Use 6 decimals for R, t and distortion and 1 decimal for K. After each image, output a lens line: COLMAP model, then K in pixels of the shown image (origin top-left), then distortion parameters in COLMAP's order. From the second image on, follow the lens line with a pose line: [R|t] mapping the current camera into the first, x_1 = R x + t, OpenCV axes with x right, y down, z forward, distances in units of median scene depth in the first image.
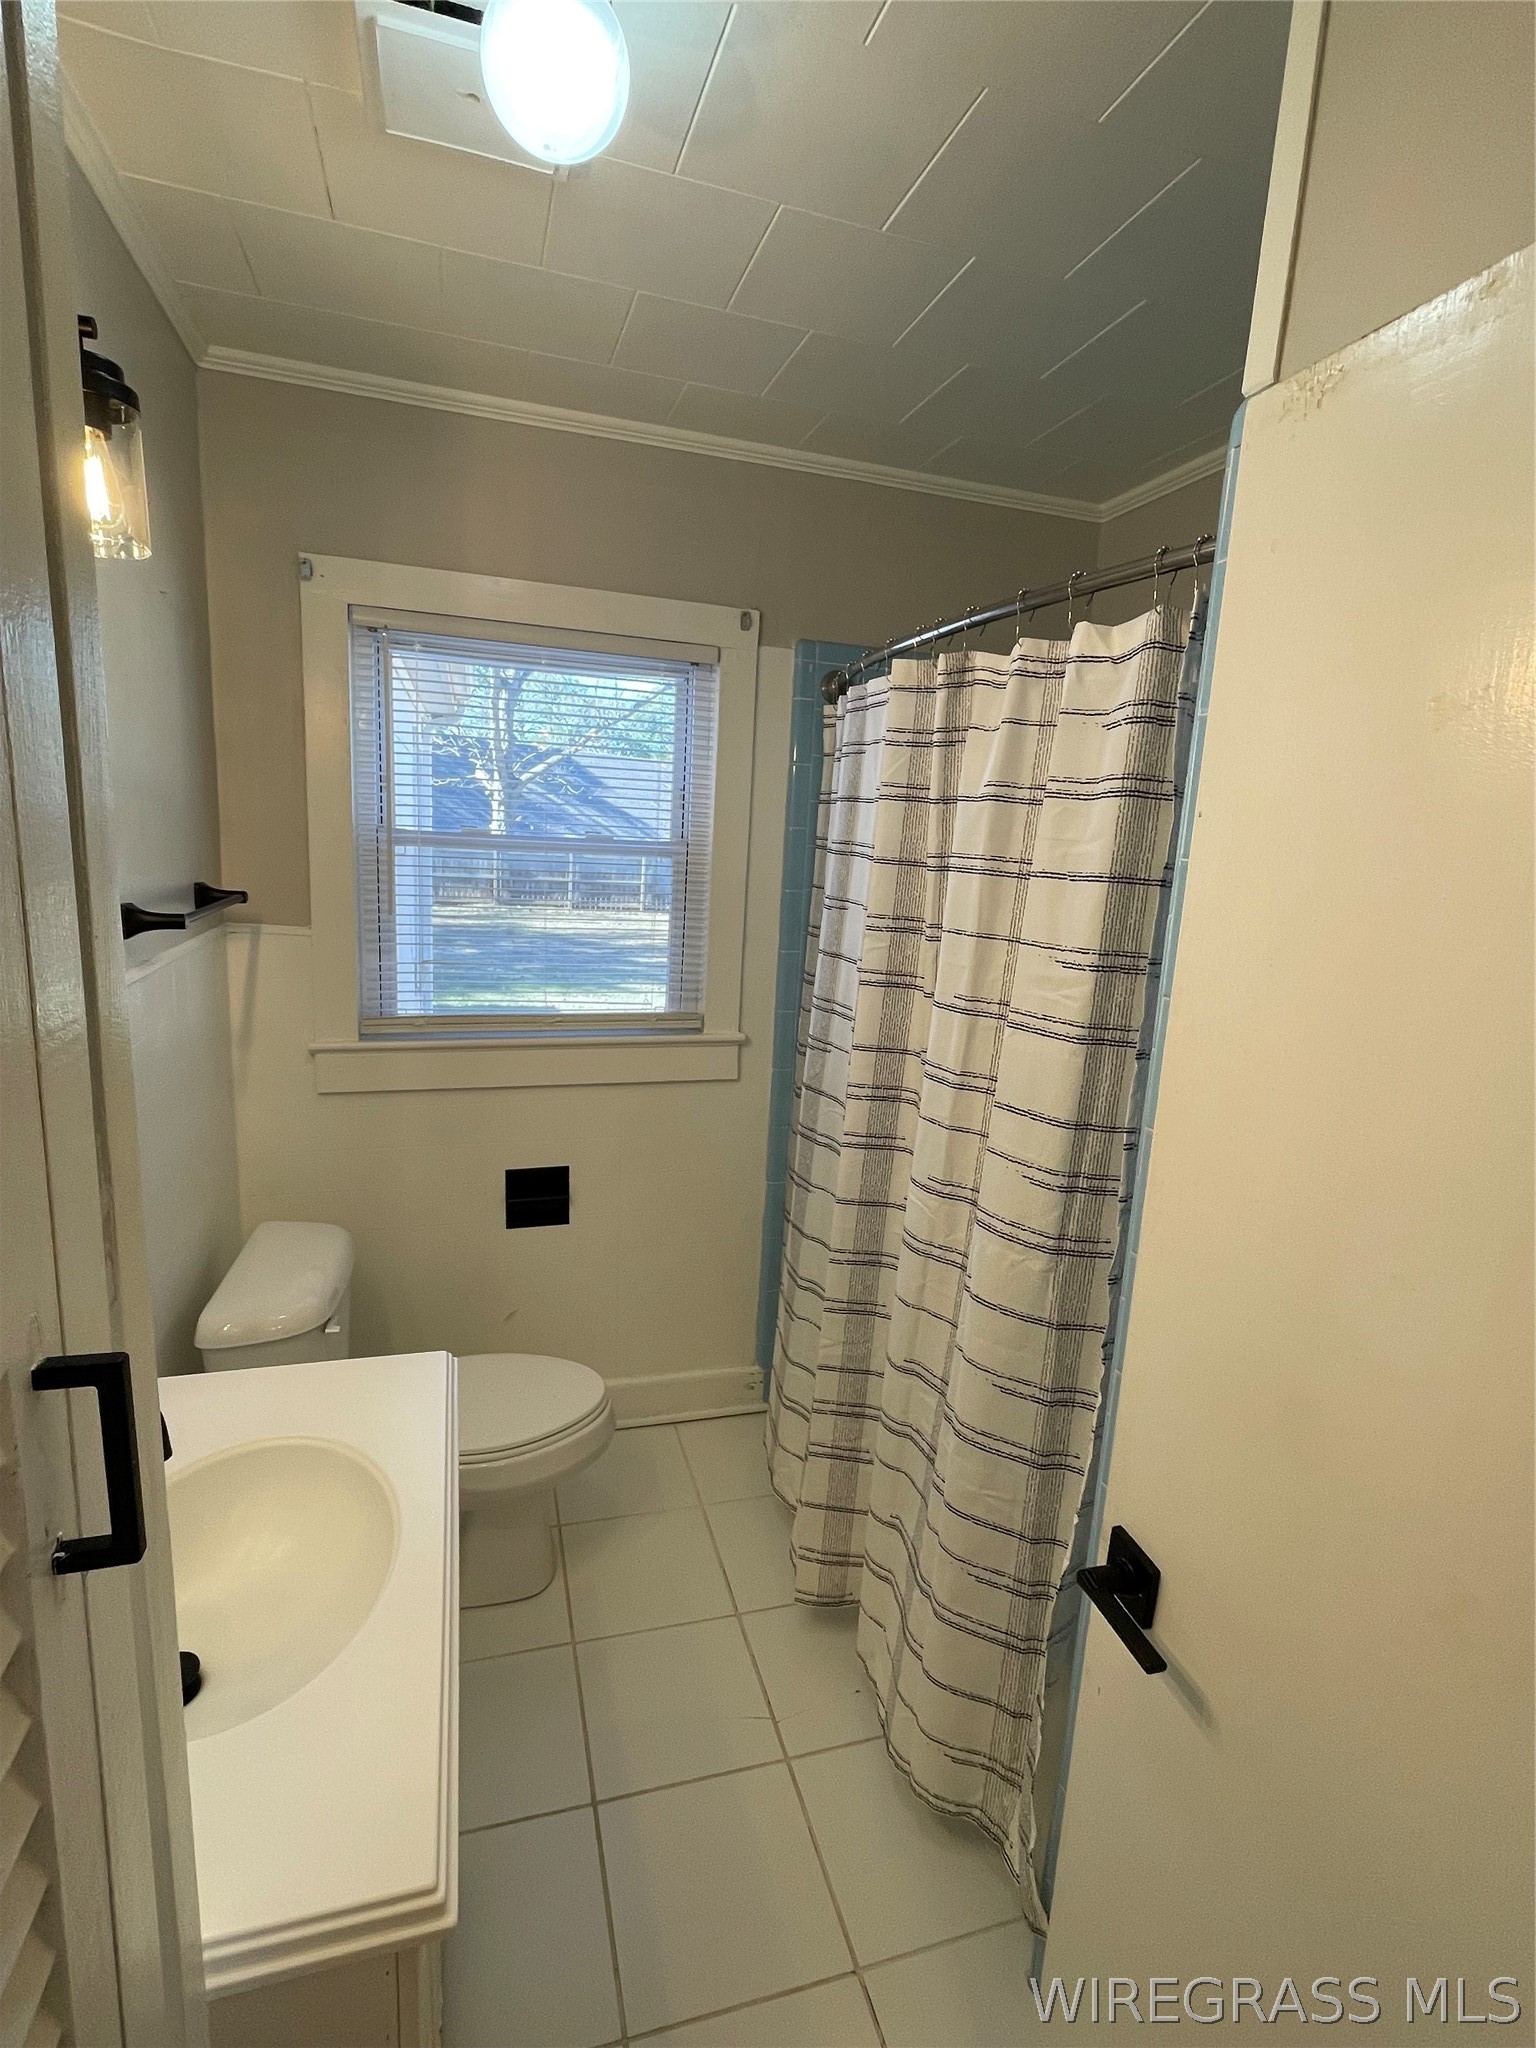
lens RADIAL K [[985.4, 0, 771.2], [0, 985.4, 1019.1], [0, 0, 1]] dist [-0.001680, 0.000101]
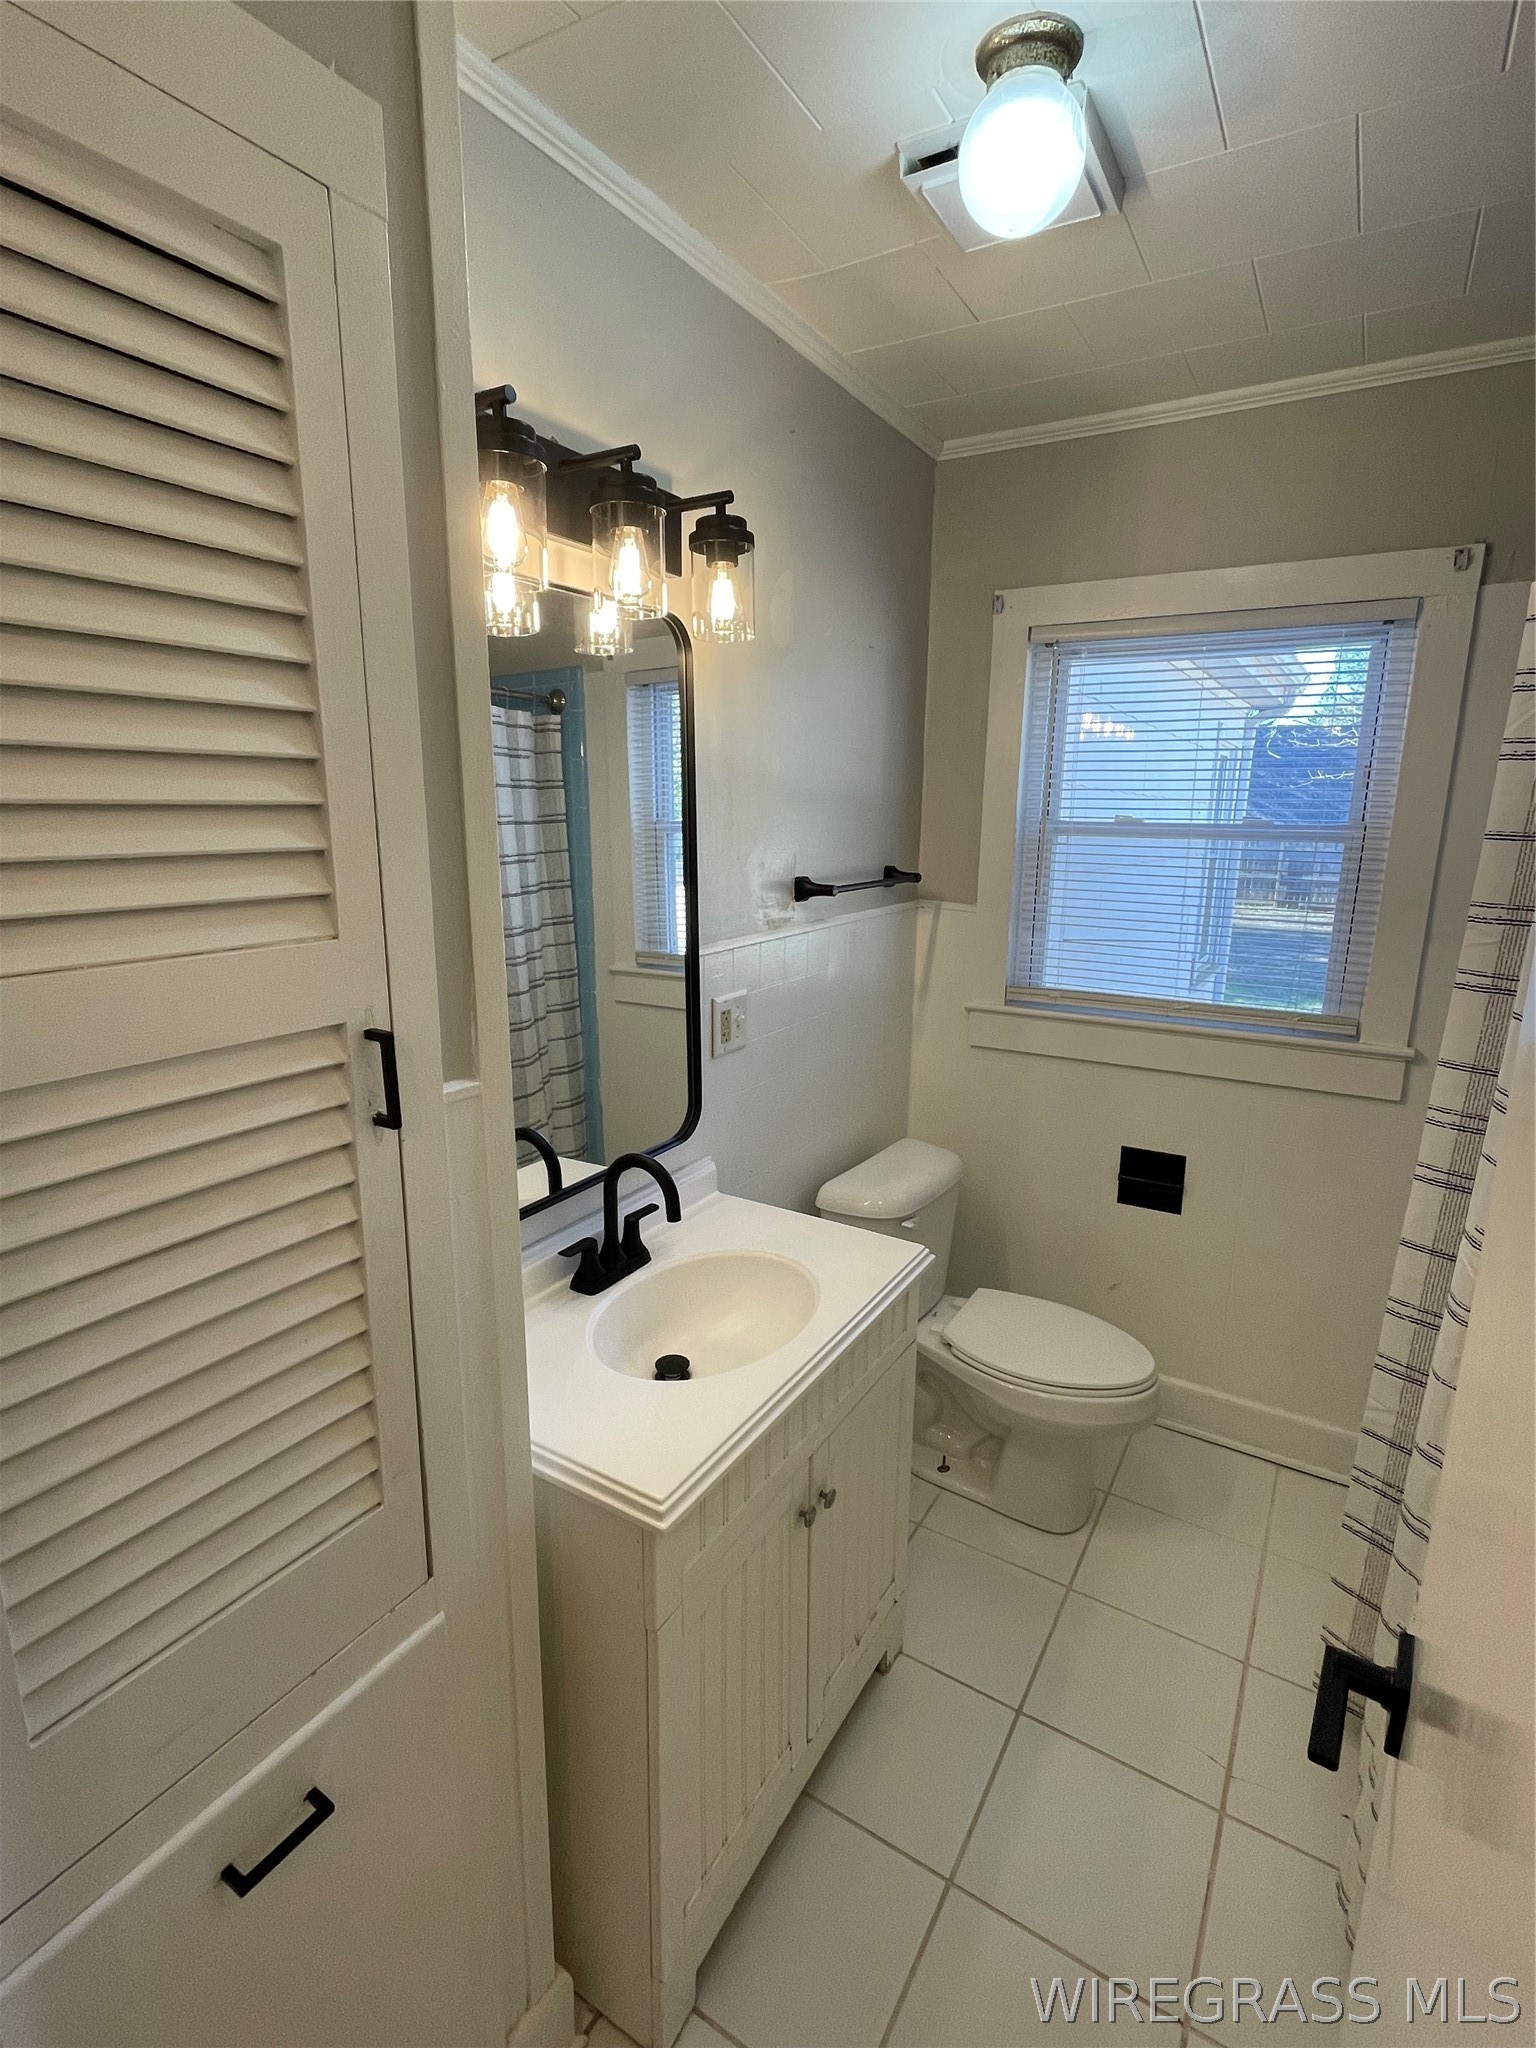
lens RADIAL K [[990.6, 0, 770.4], [0, 990.6, 1017.8], [0, 0, 1]] dist [-0.000390, 0.000128]
pose [[0.663691, 0.112967, -0.739427, 0.268178], [-0.117221, 0.992024, 0.046343, 0.015565], [0.738765, 0.055919, 0.671640, 0.017187]]
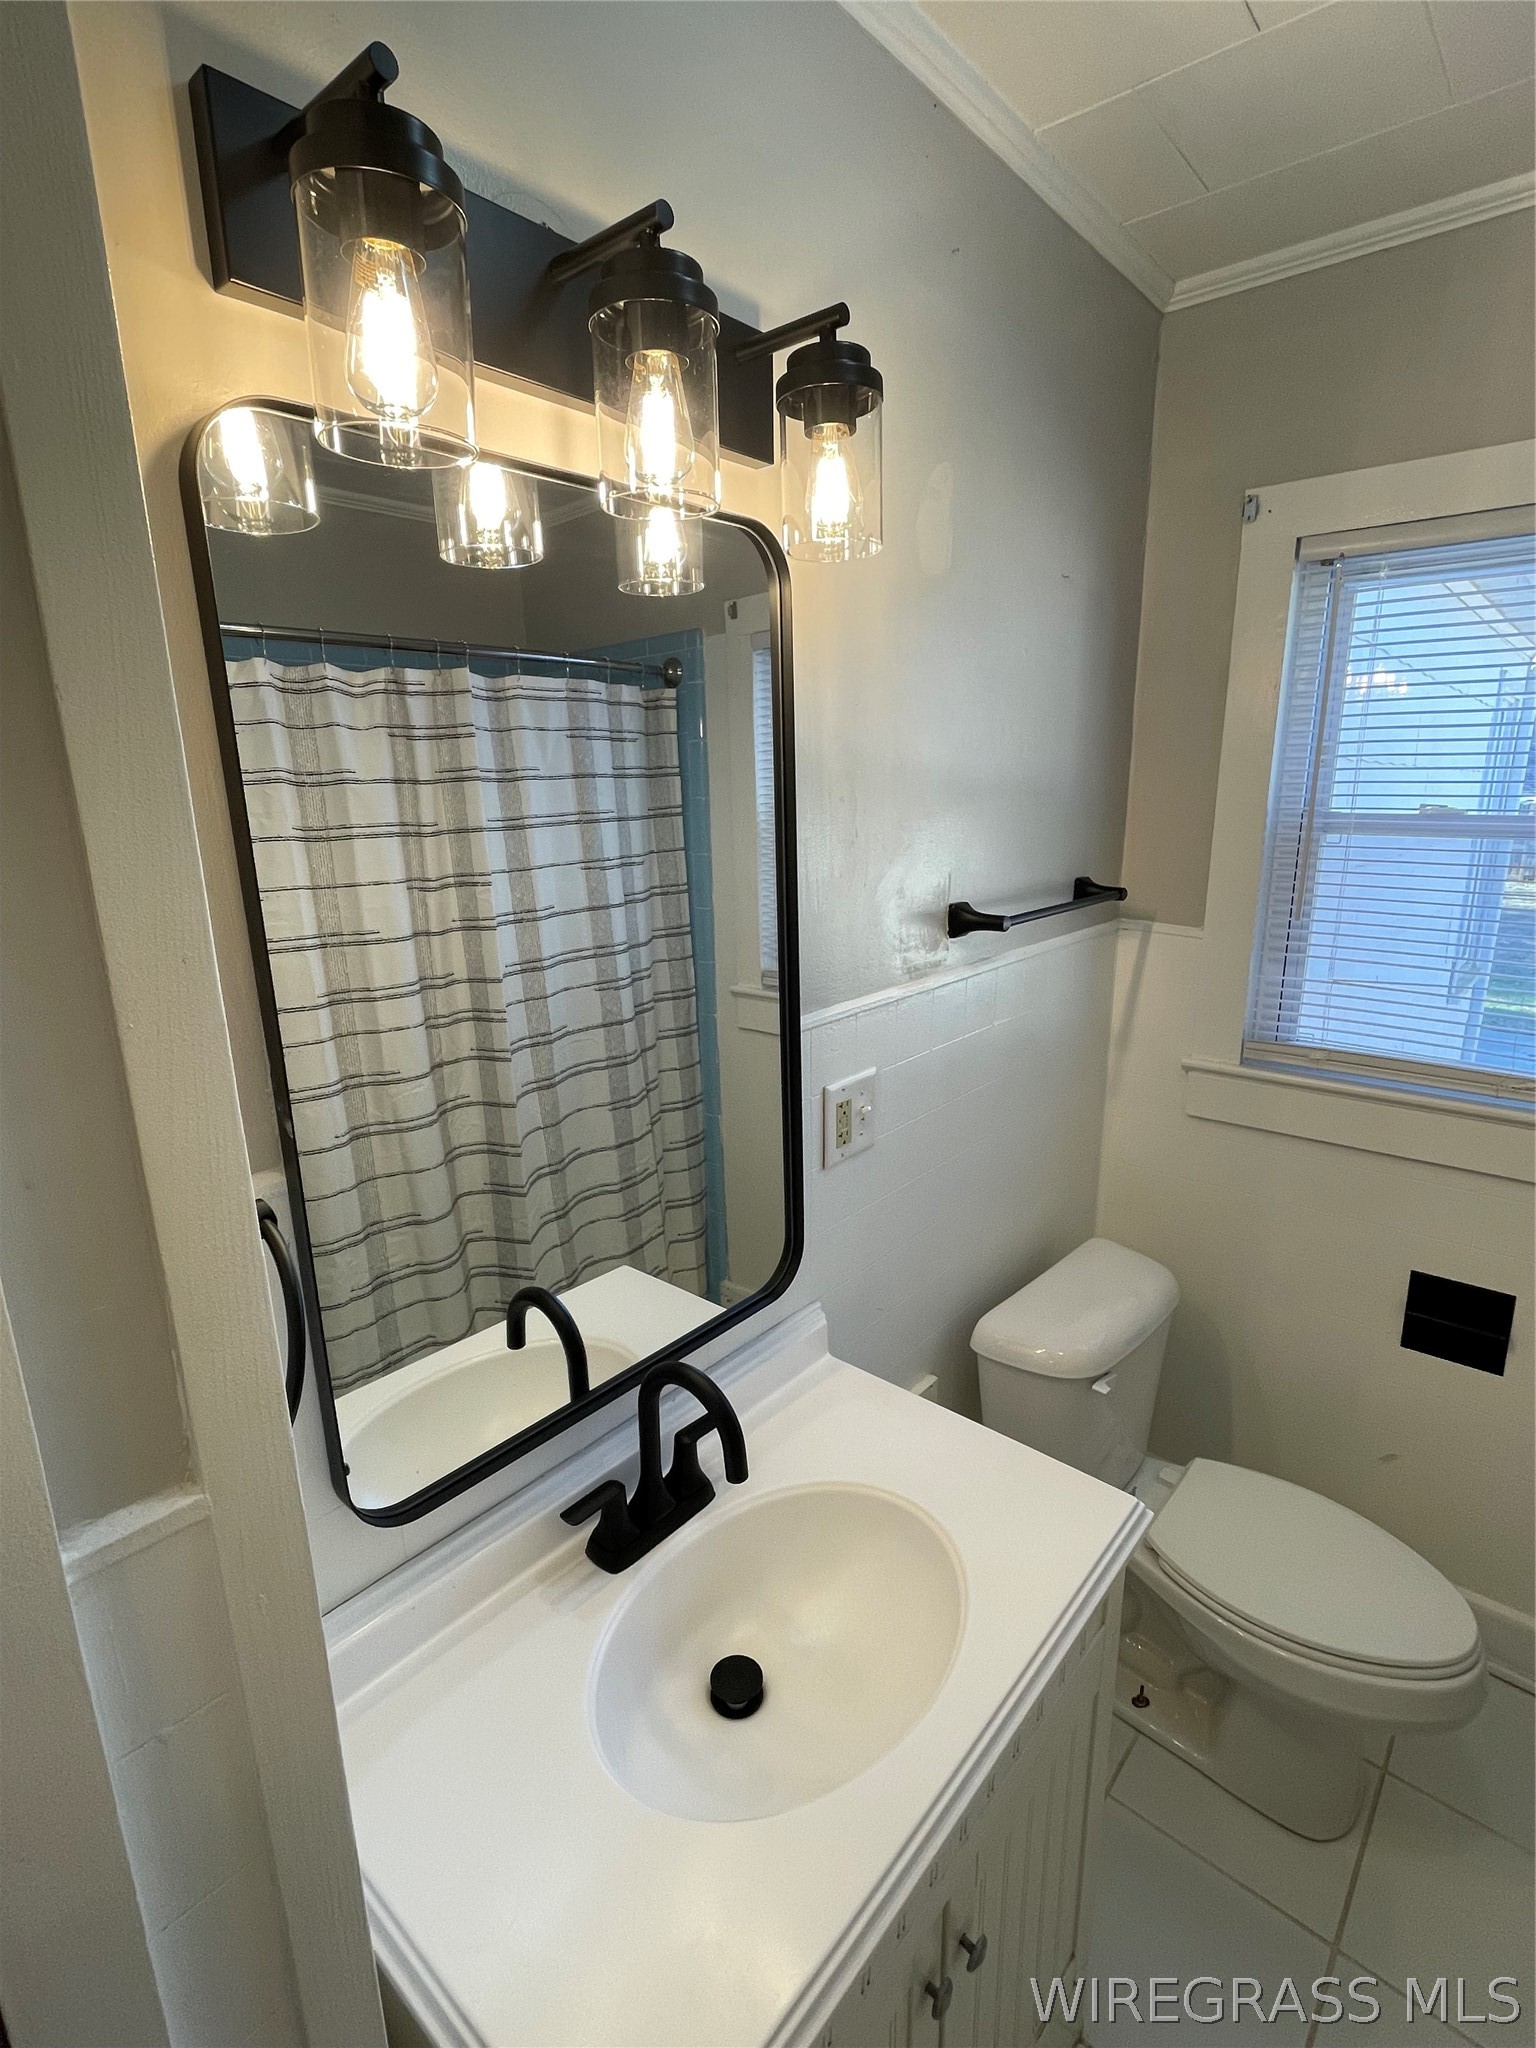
lens RADIAL K [[990.6, 0, 770.4], [0, 990.6, 1017.8], [0, 0, 1]] dist [-0.000390, 0.000128]
pose [[0.531059, 0.144670, -0.834893, 0.076149], [-0.122193, 0.988093, 0.093492, -0.050066], [0.838478, 0.052368, 0.542414, 0.201119]]
